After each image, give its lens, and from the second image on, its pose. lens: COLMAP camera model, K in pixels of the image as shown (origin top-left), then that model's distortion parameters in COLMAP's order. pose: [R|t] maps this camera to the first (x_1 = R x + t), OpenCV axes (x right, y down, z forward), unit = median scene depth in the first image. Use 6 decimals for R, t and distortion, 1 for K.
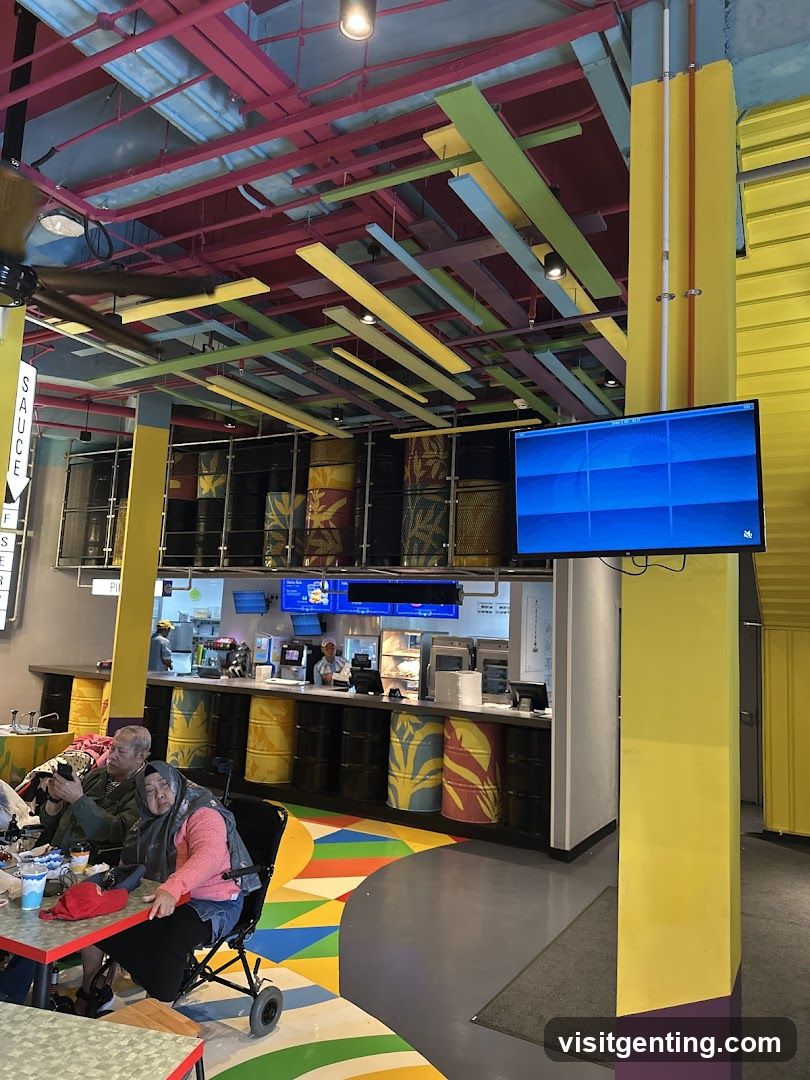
lens RADIAL K [[762.1, 0, 405.0], [0, 762.1, 540.0], [0, 0, 1]] dist [0.121616, -0.138331]
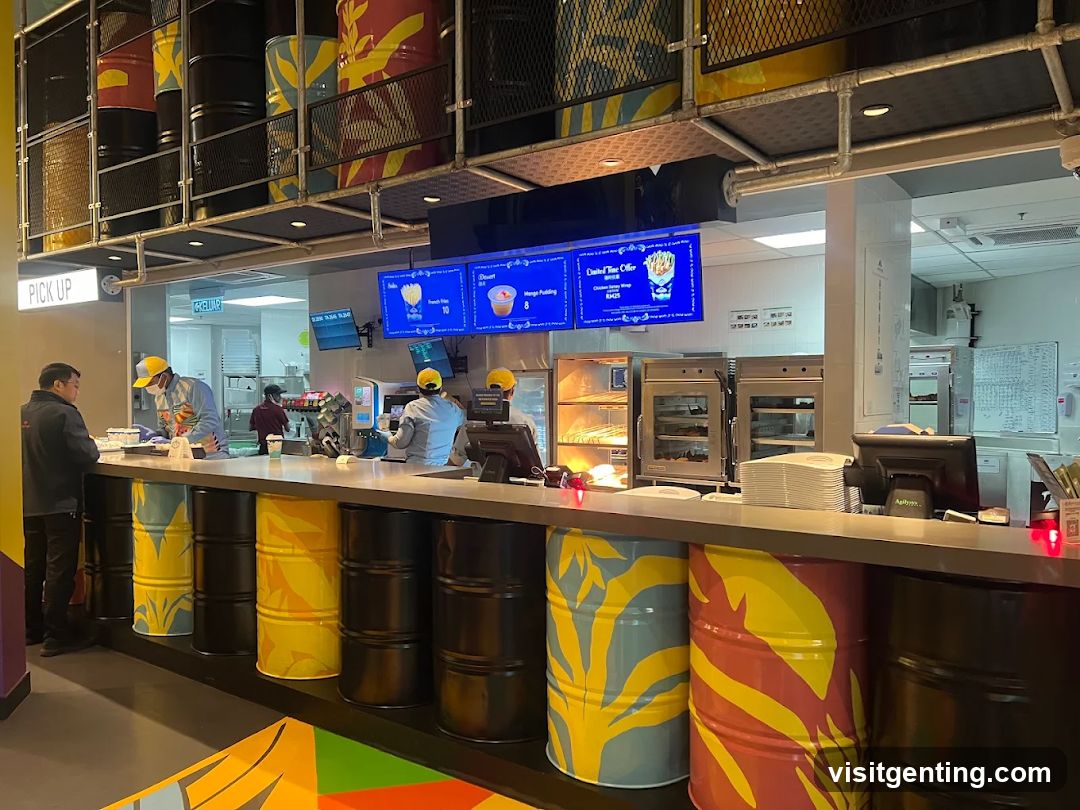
lens RADIAL K [[794.9, 0, 535.9], [0, 794.9, 419.8], [0, 0, 1]] dist [0.050820, -0.000510]
pose [[0.991905, -0.047170, -0.117897, 0.025716], [0.063375, 0.988441, 0.137726, 0.111531], [0.110038, -0.144083, 0.983429, 0.592948]]
